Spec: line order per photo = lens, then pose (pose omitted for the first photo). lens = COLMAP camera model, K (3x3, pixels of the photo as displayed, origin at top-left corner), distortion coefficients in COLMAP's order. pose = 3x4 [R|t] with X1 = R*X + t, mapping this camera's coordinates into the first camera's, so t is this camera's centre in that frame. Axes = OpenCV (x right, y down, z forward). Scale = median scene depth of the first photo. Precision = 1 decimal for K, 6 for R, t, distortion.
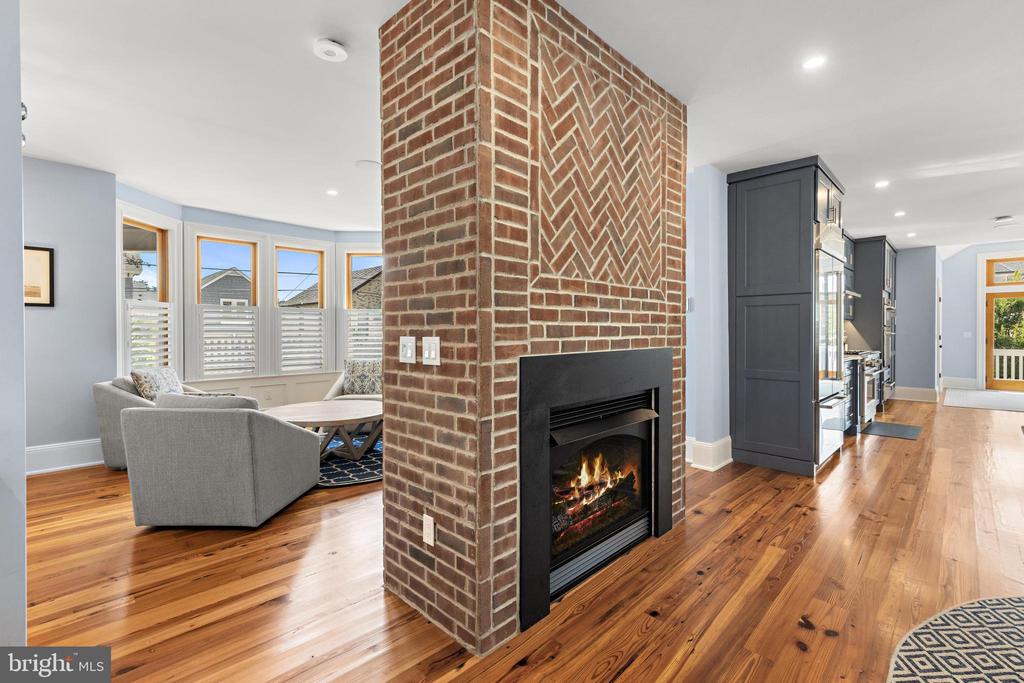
lens RADIAL K [[459.5, 0, 513.0], [0, 459.5, 334.9], [0, 0, 1]] dist [0.007214, -0.001040]
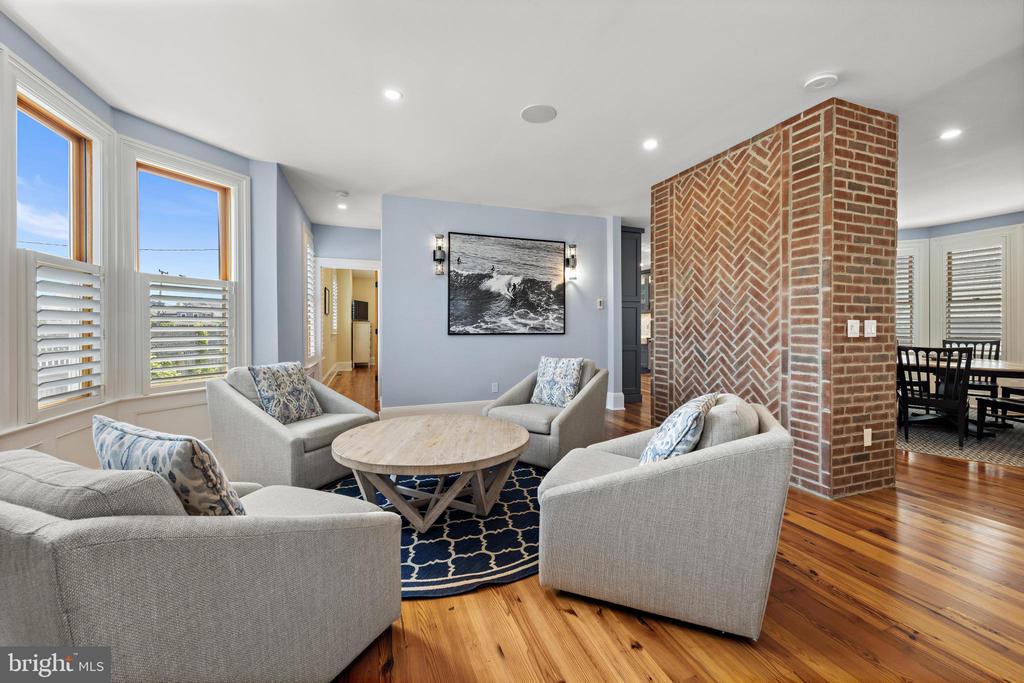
lens RADIAL K [[399.9, 0, 516.9], [0, 399.9, 328.4], [0, 0, 1]] dist [0.001319, 0.000568]
pose [[0.429165, -0.000710, 0.903226, -1.834836], [0.002990, 0.999995, -0.000635, 0.028051], [-0.903221, 0.002973, 0.429166, 1.381470]]
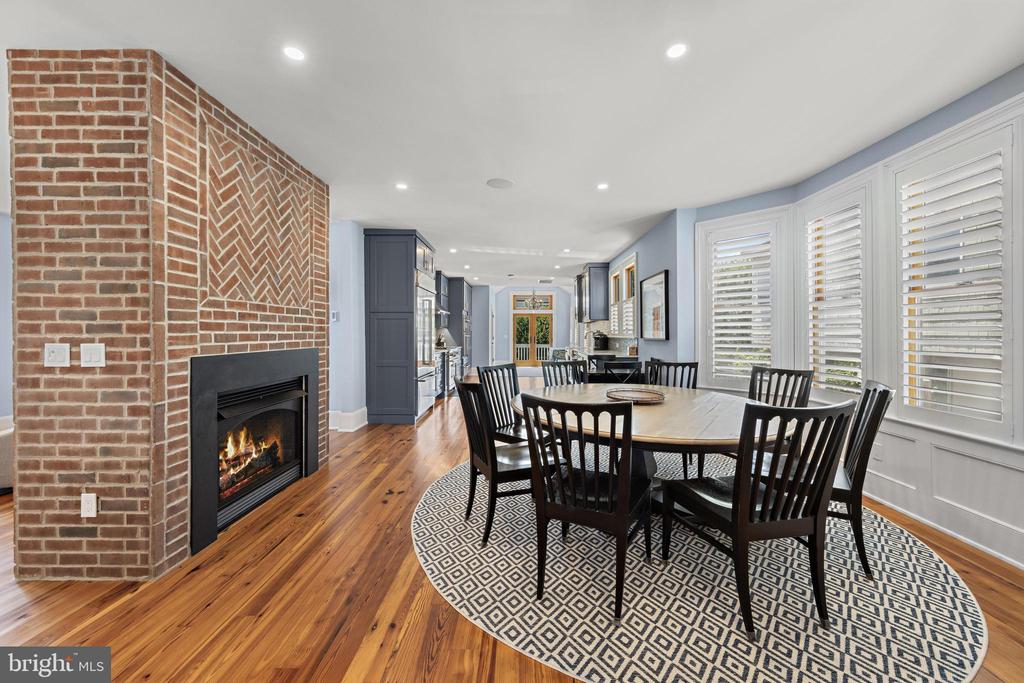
lens RADIAL K [[385.2, 0, 518.3], [0, 385.2, 335.7], [0, 0, 1]] dist [0.003747, 0.000413]
pose [[0.716915, -0.001986, 0.697158, -0.077339], [0.002517, 0.999997, 0.000260, -0.012092], [-0.697156, 0.001568, 0.716918, -0.452365]]
